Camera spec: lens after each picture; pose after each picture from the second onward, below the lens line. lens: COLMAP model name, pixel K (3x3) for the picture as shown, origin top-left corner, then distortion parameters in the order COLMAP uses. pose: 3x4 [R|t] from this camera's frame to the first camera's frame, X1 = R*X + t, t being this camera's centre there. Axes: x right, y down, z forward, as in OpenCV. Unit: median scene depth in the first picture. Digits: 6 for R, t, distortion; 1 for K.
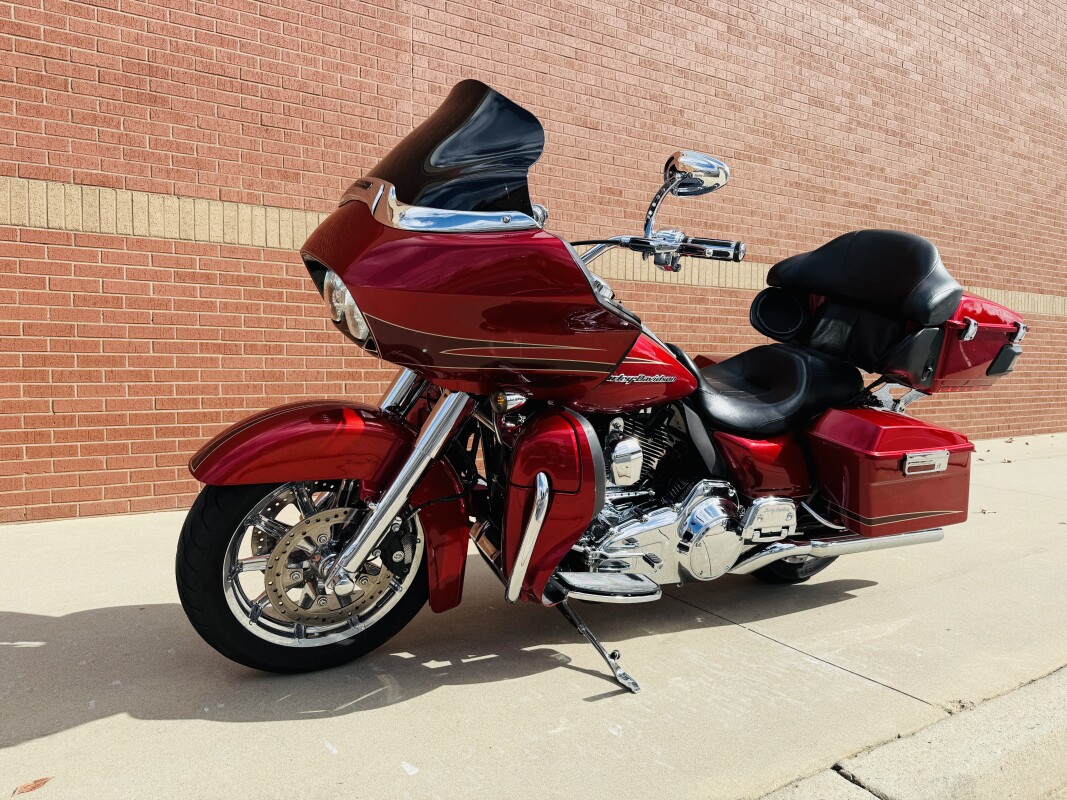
lens RADIAL K [[752.2, 0, 539.5], [0, 752.2, 402.5], [0, 0, 1]] dist [0.046946, -0.069026]
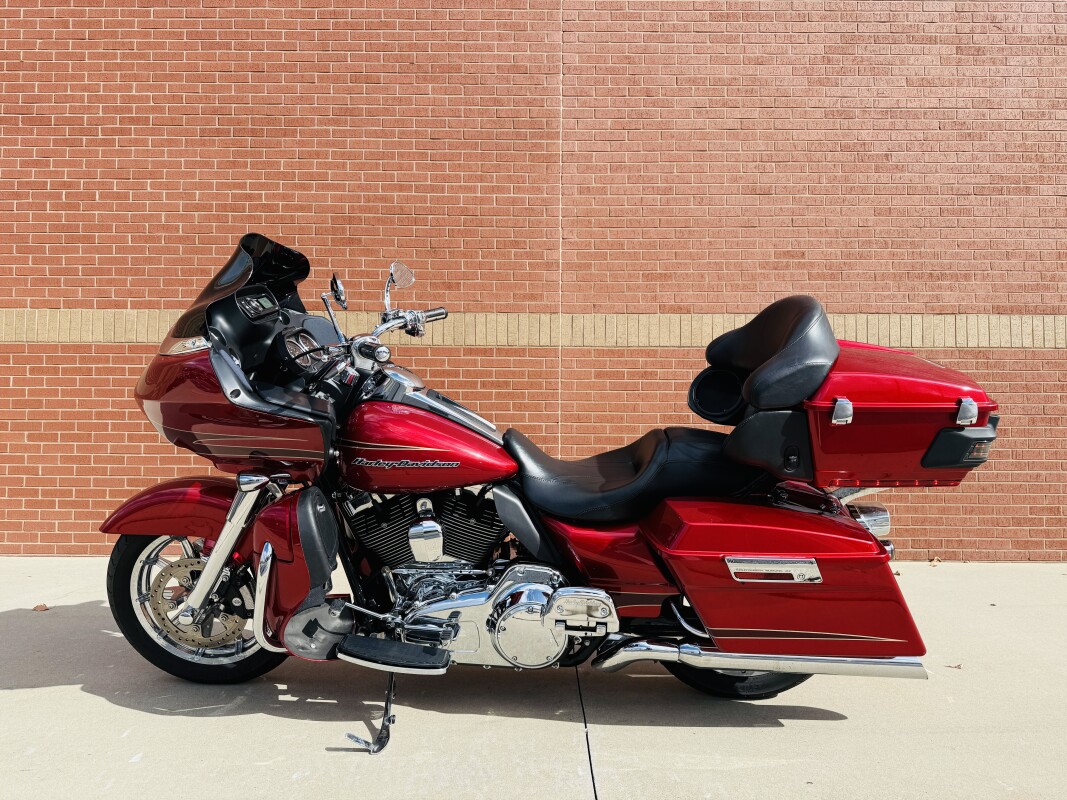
lens RADIAL K [[753.1, 0, 535.4], [0, 753.1, 412.4], [0, 0, 1]] dist [0.051048, -0.064407]
pose [[0.844726, -0.016635, -0.534940, 0.404683], [-0.026280, 0.997022, -0.072503, -0.014187], [0.534553, 0.075303, 0.841773, 0.075160]]
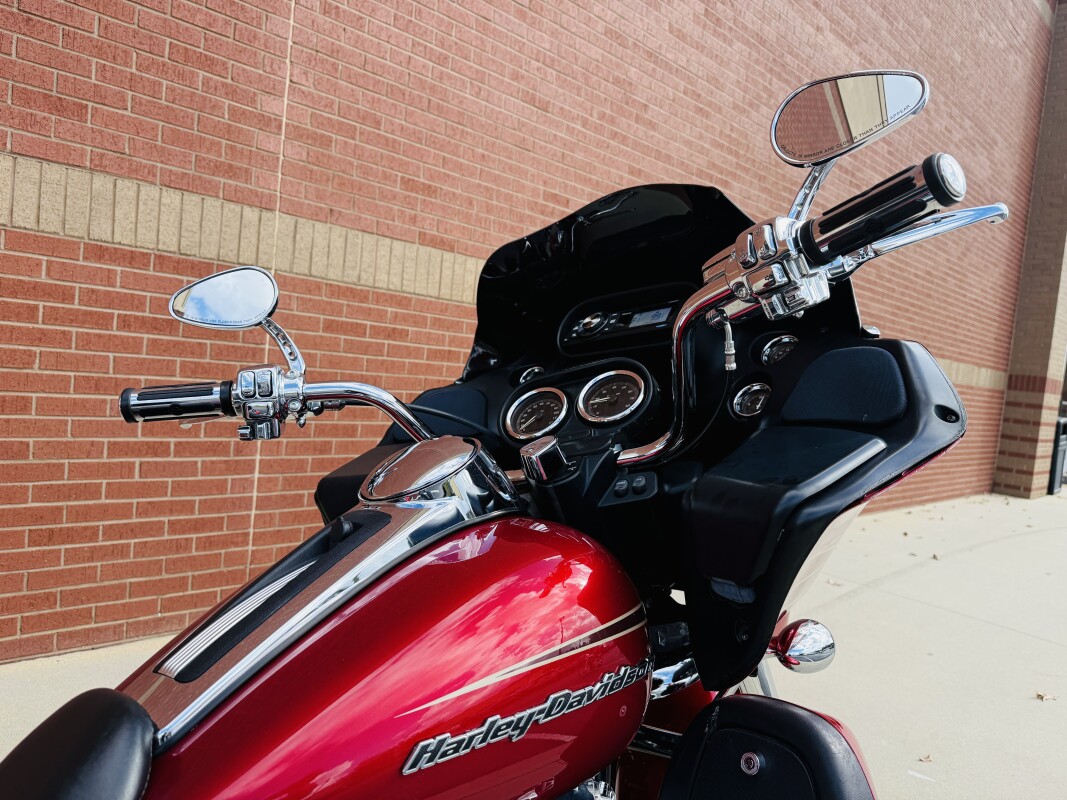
lens RADIAL K [[763.1, 0, 533.5], [0, 763.1, 400.0], [0, 0, 1]] dist [0.050675, -0.090774]
pose [[0.971894, 0.079797, 0.221482, -0.094059], [-0.082759, 0.996561, 0.004108, -0.106195], [-0.220392, -0.022322, 0.975156, 0.339739]]
